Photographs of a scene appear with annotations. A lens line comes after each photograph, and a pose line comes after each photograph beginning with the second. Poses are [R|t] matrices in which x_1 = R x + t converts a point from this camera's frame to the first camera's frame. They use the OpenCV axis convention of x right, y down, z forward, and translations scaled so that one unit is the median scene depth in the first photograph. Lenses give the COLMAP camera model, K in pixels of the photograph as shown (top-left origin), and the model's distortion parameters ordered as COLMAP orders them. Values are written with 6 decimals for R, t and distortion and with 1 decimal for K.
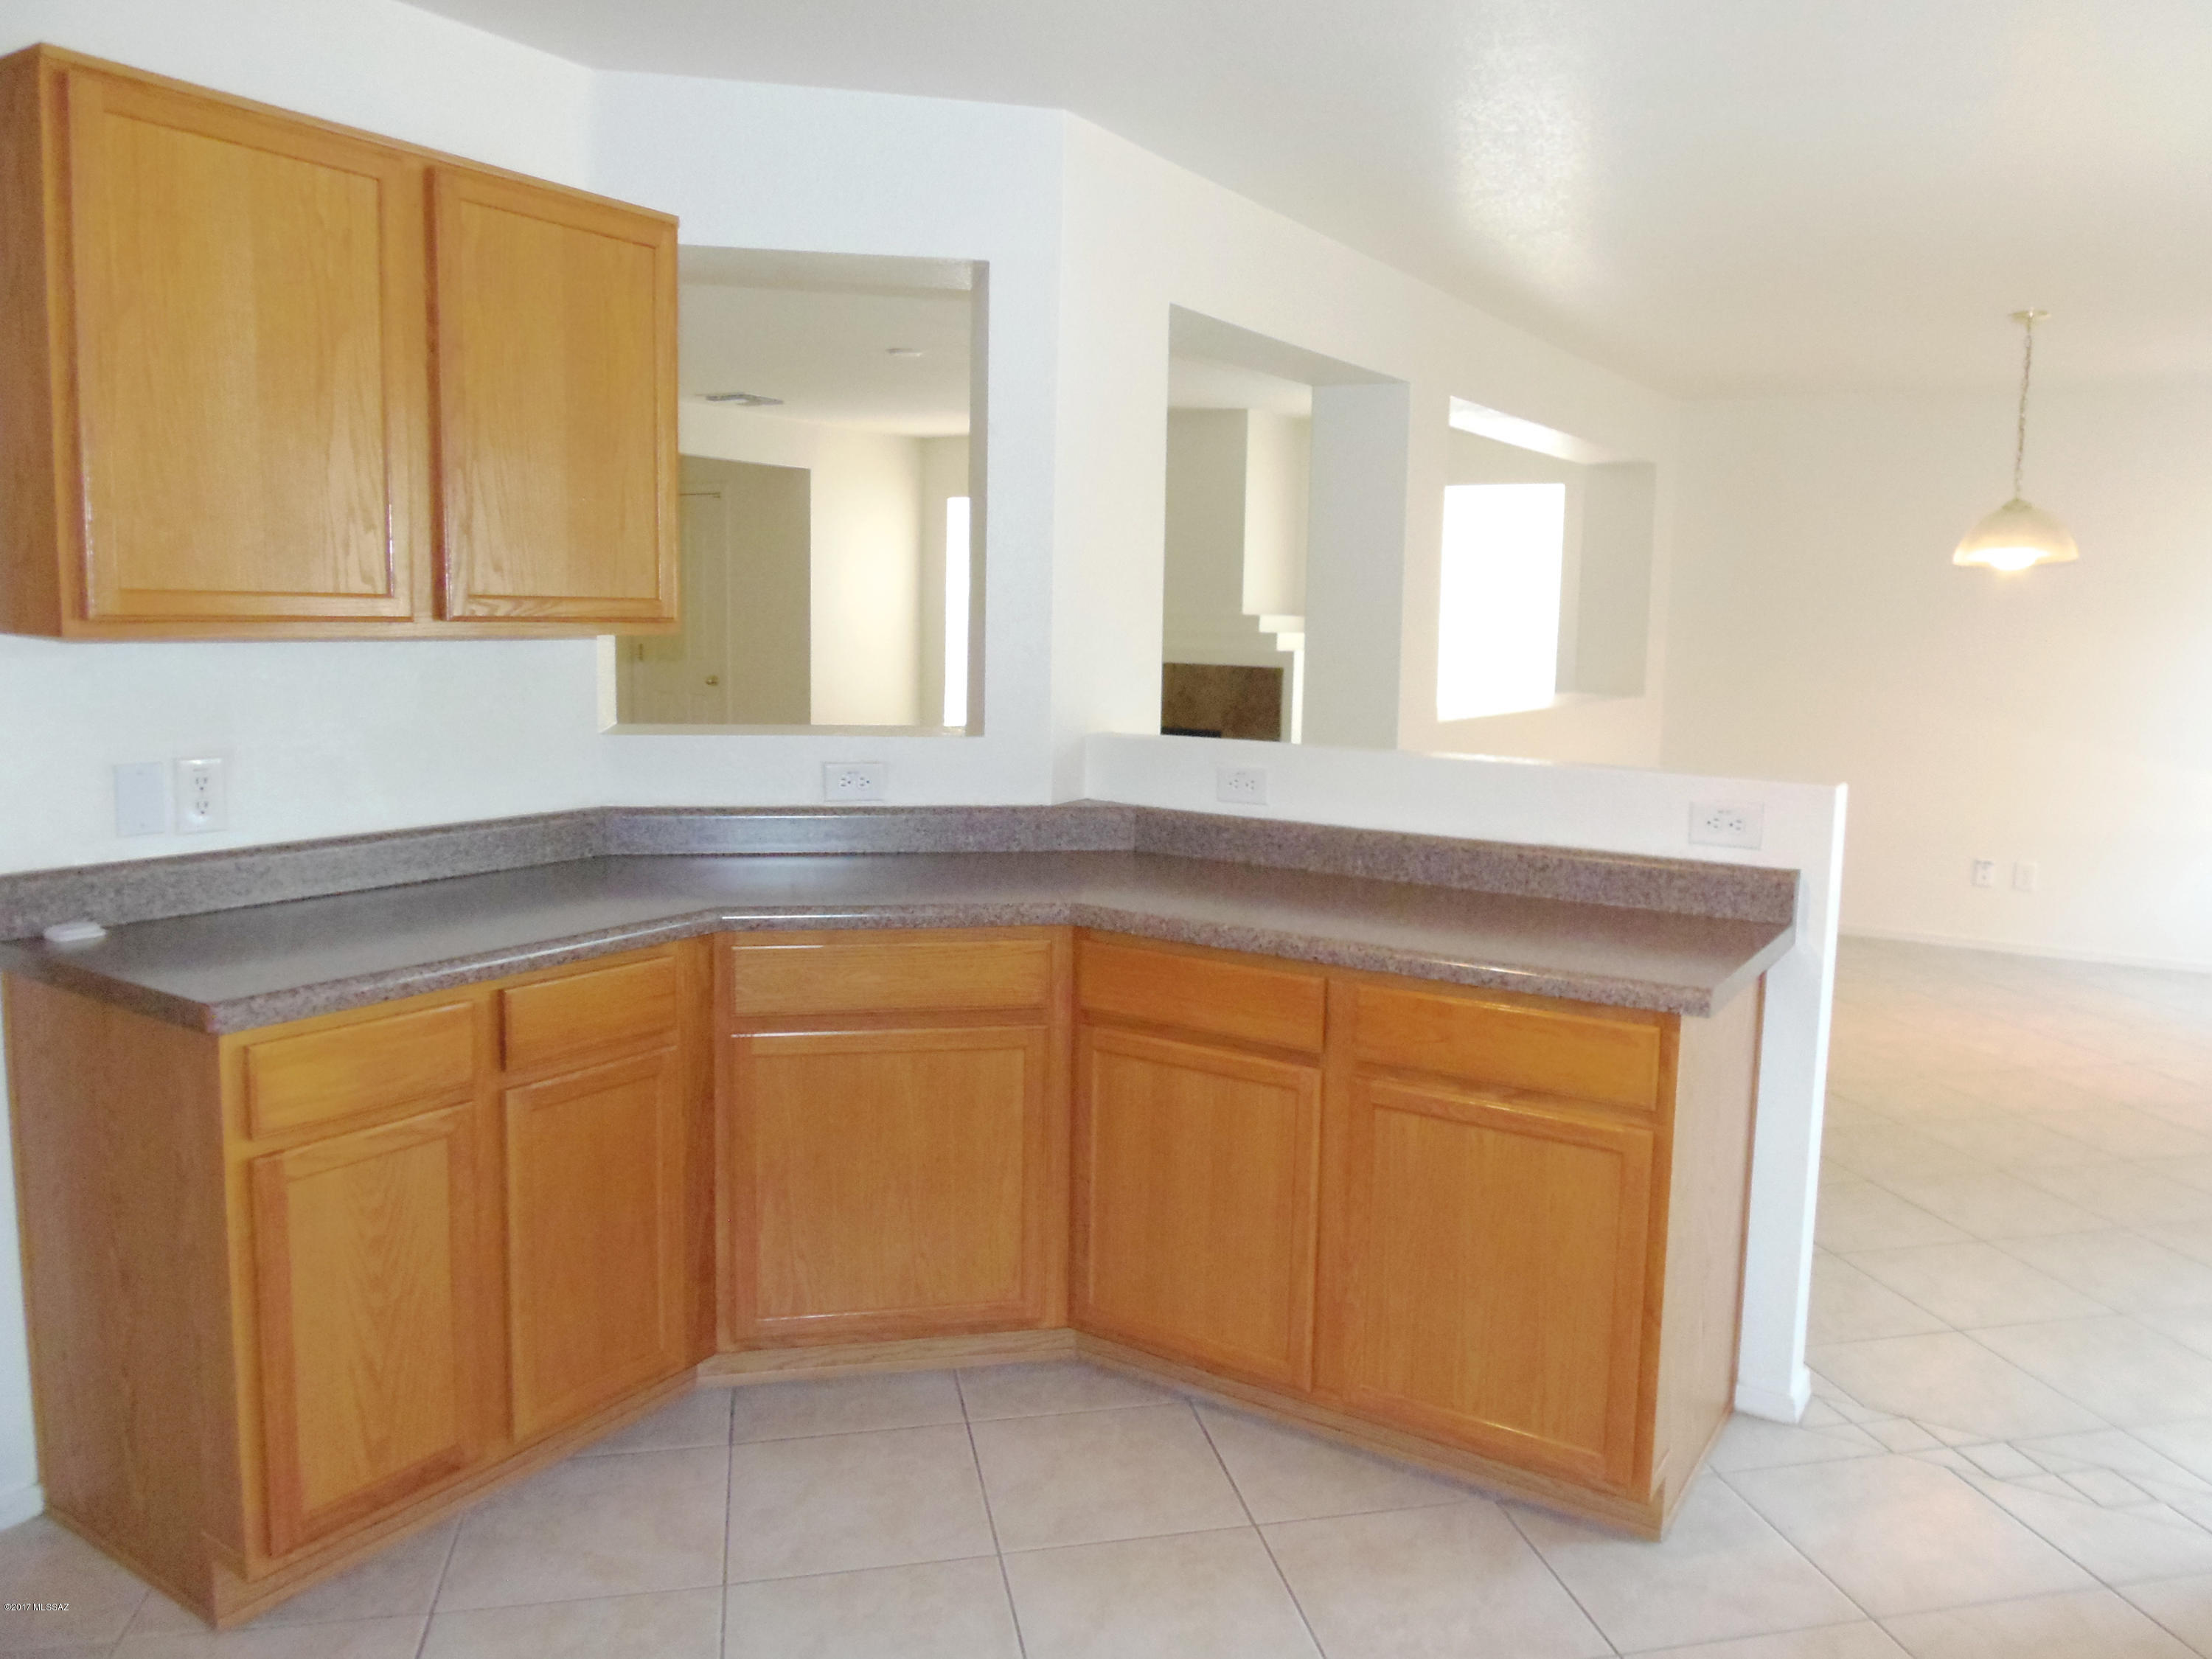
lens RADIAL K [[1664.1, 0, 1106.8], [0, 1664.1, 826.3], [0, 0, 1]] dist [-0.006083, 0.001706]
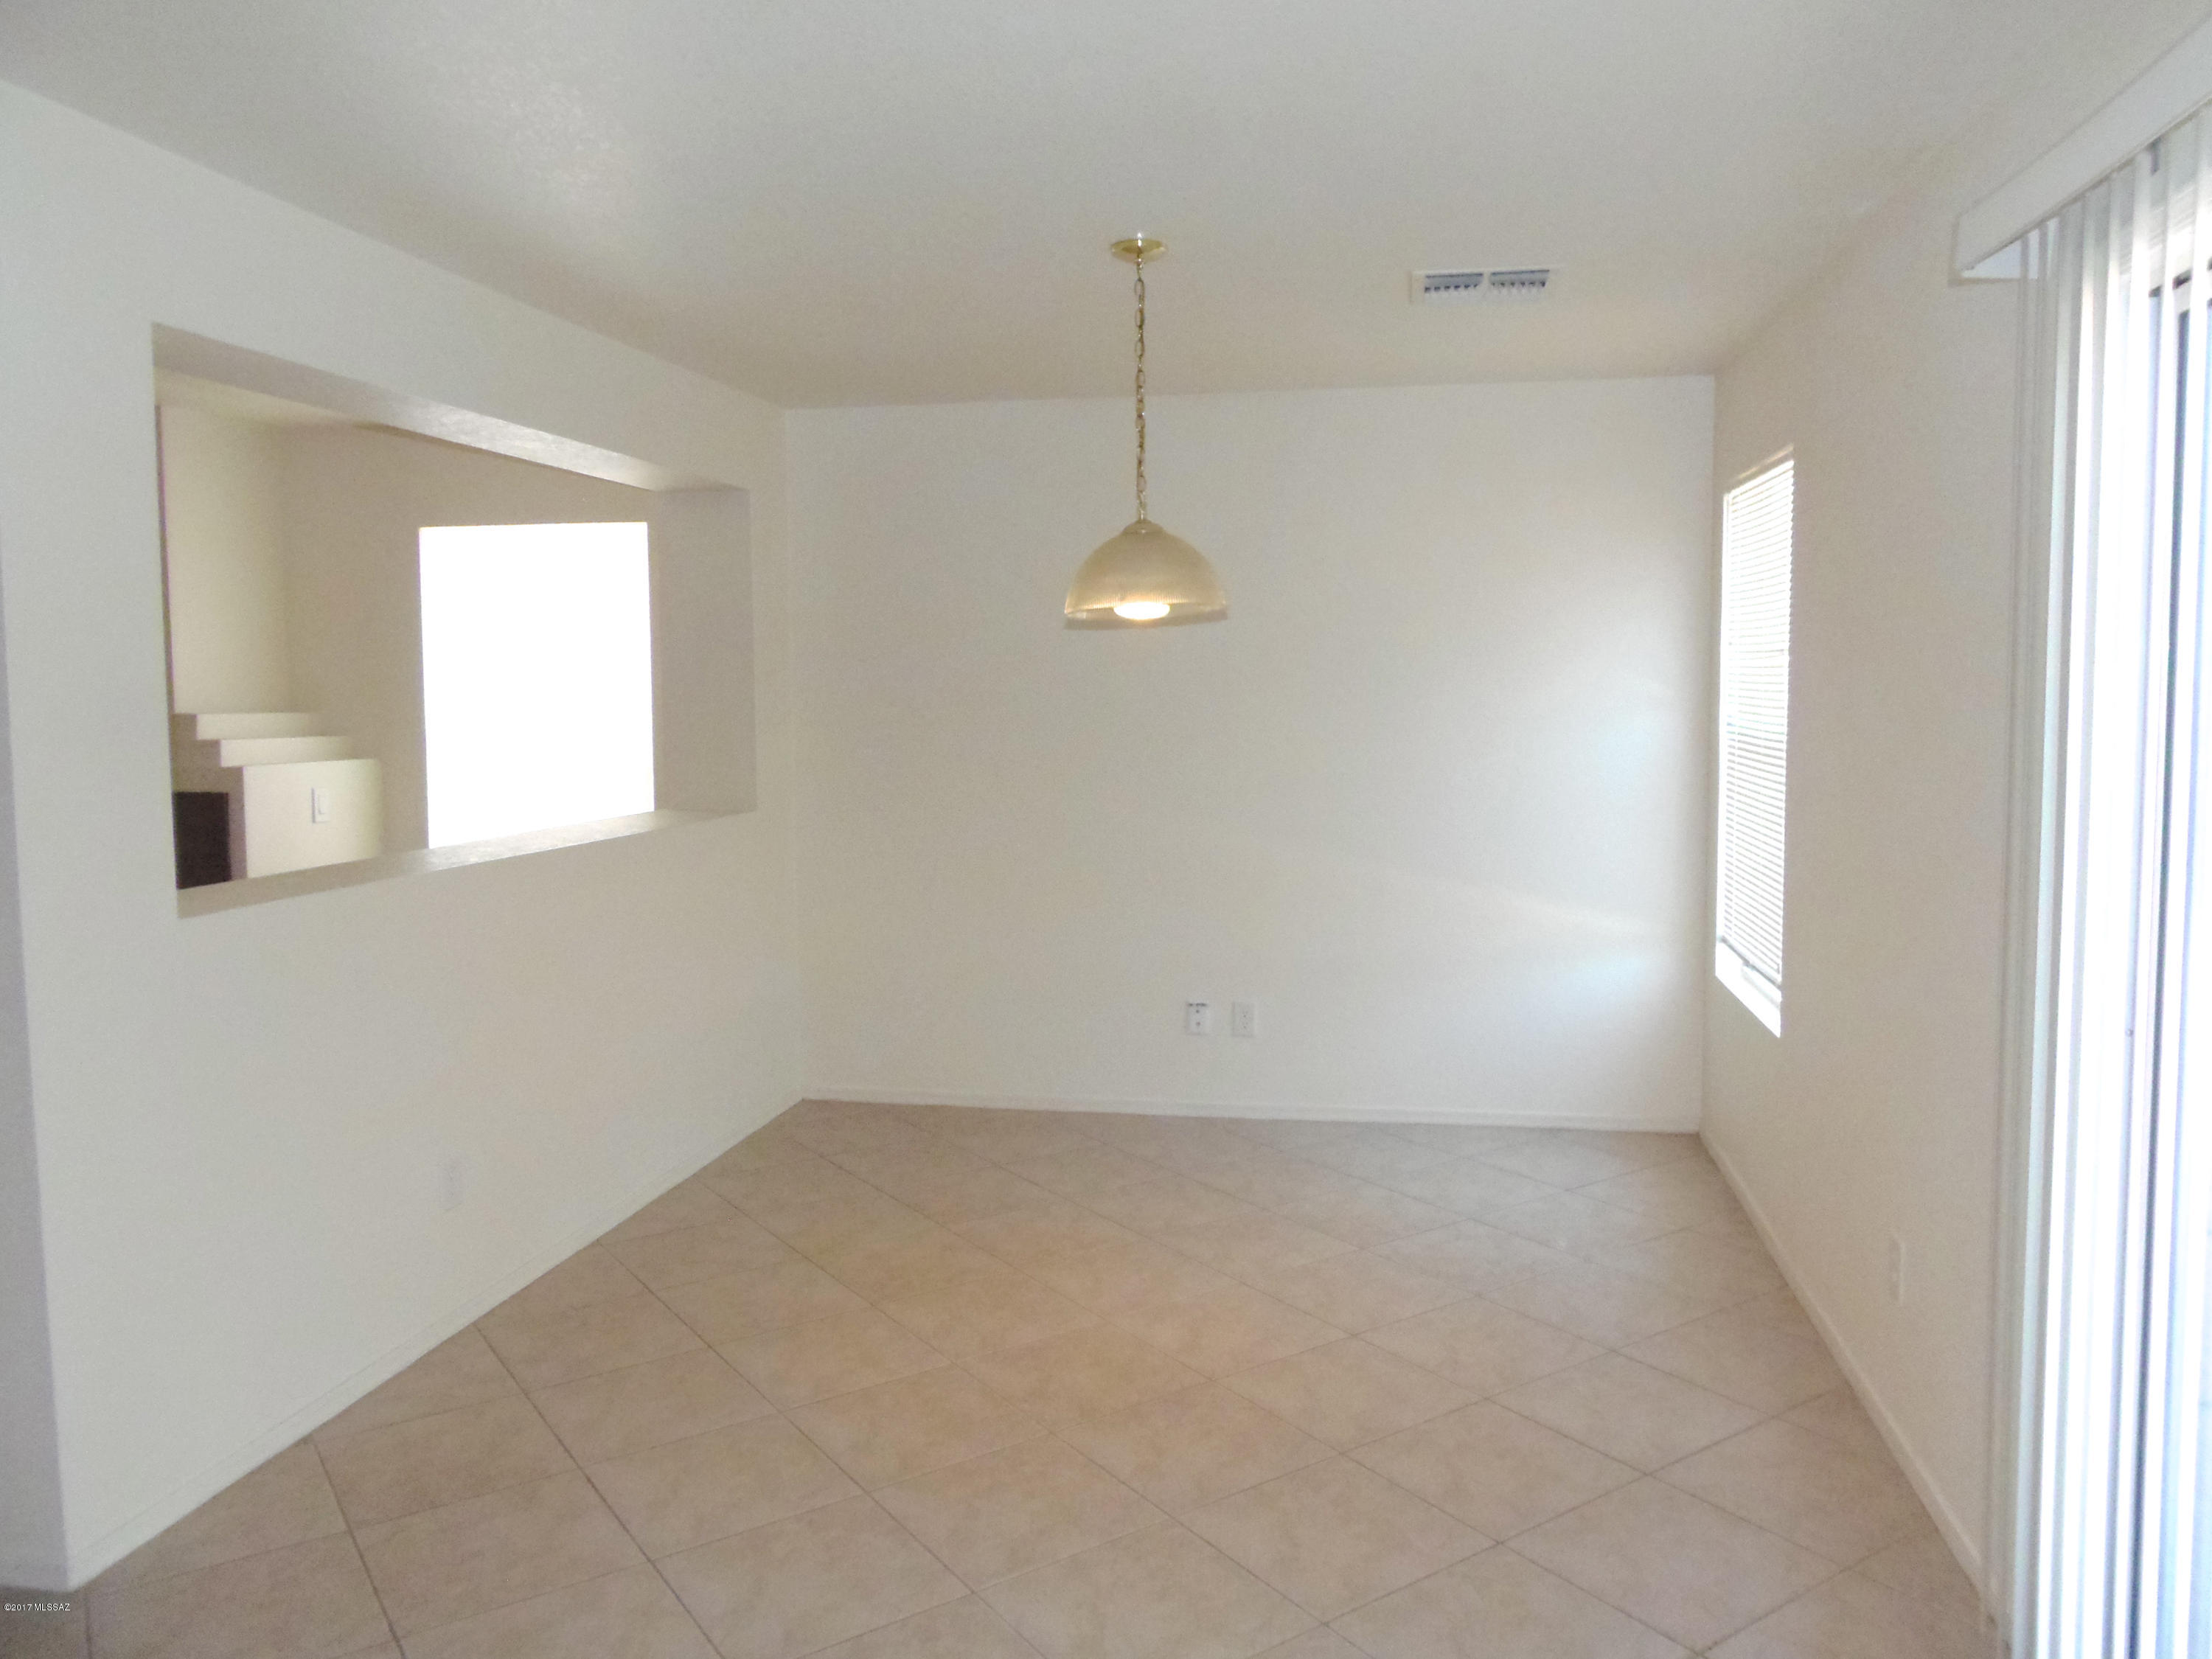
lens RADIAL K [[1664.1, 0, 1105.1], [0, 1664.1, 824.4], [0, 0, 1]] dist [-0.006083, 0.001706]
pose [[0.928424, -0.054852, 0.367450, 0.204915], [0.071259, 0.996969, -0.031222, -0.040657], [-0.364624, 0.055171, 0.929519, 0.284651]]
